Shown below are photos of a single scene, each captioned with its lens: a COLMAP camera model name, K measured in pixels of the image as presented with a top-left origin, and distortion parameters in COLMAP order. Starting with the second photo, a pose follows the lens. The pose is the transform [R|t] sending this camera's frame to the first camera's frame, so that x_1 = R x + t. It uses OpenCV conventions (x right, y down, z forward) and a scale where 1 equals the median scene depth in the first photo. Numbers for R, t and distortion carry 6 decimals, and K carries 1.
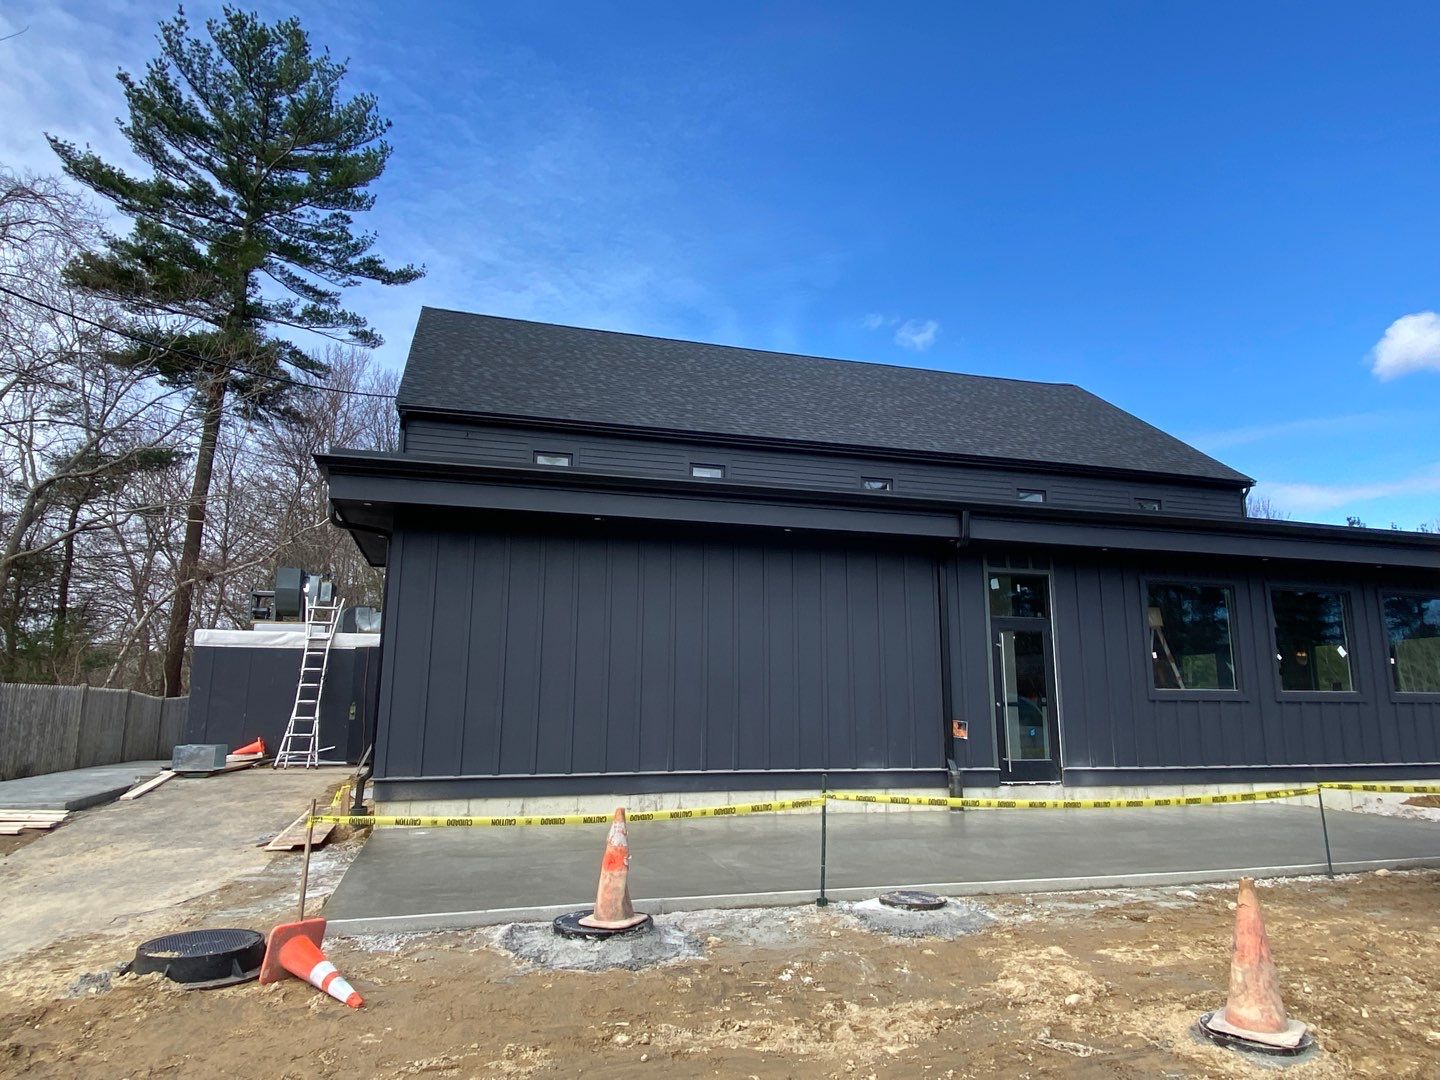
lens RADIAL K [[890.1, 0, 720.0], [0, 890.1, 540.0], [0, 0, 1]] dist [-0.001109, -0.002914]
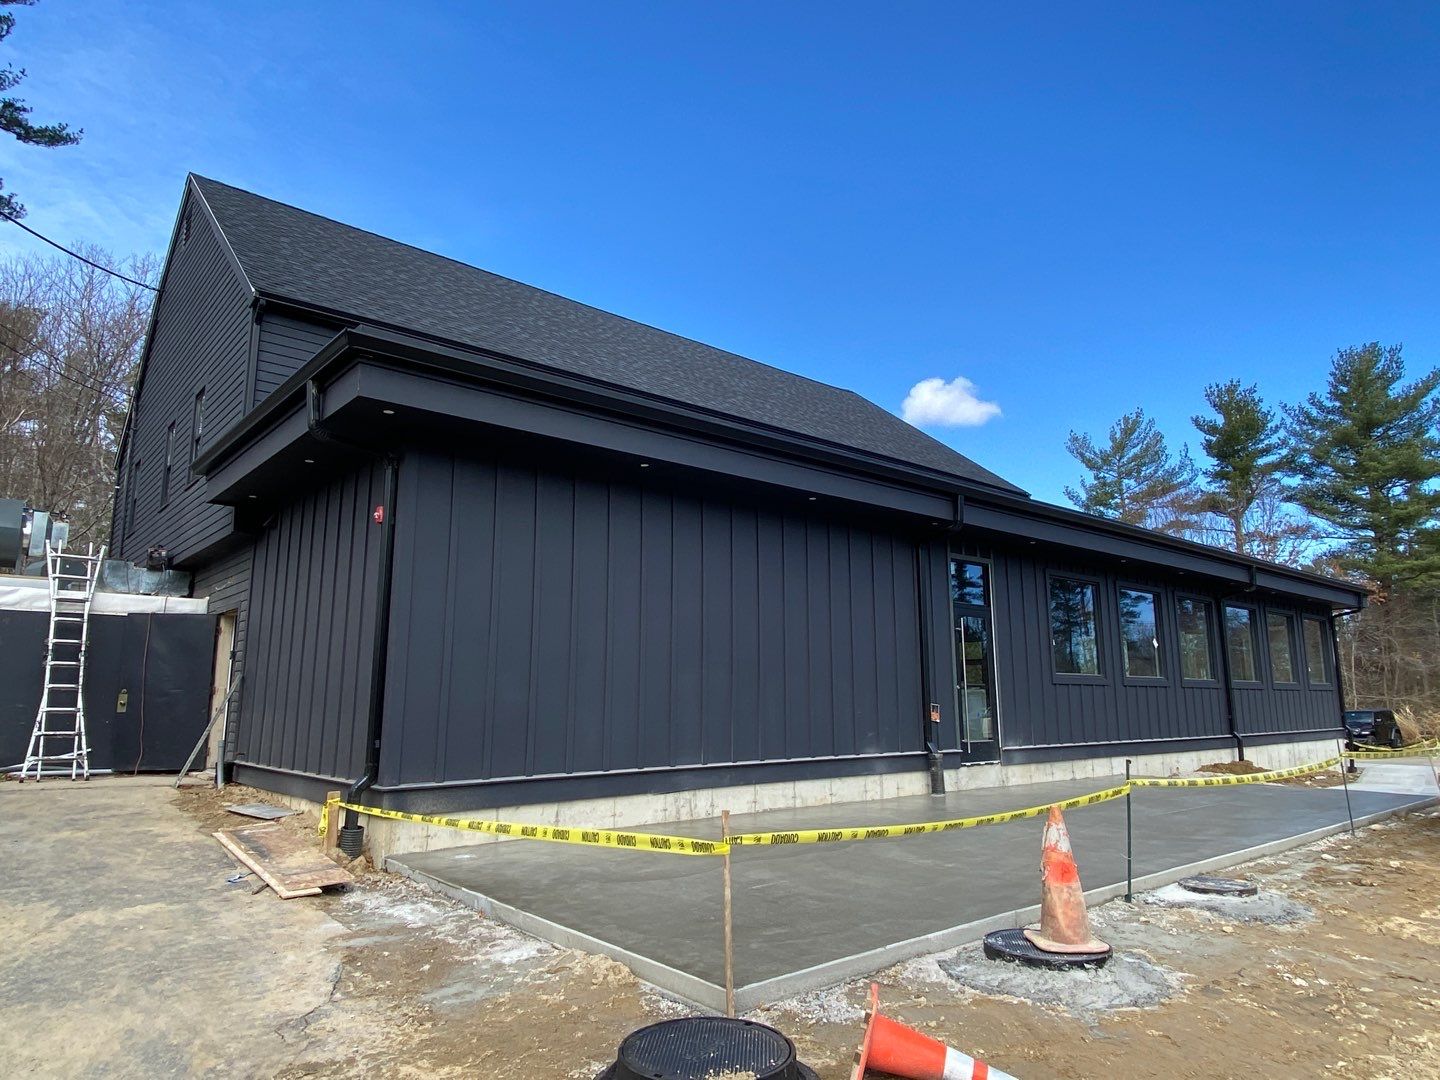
lens RADIAL K [[890.1, 0, 720.0], [0, 890.1, 540.0], [0, 0, 1]] dist [-0.001109, -0.002914]
pose [[0.912318, 0.065981, 0.404131, -0.351076], [-0.070664, 0.997495, -0.003335, 0.037893], [-0.403339, -0.025515, 0.914695, 0.176985]]
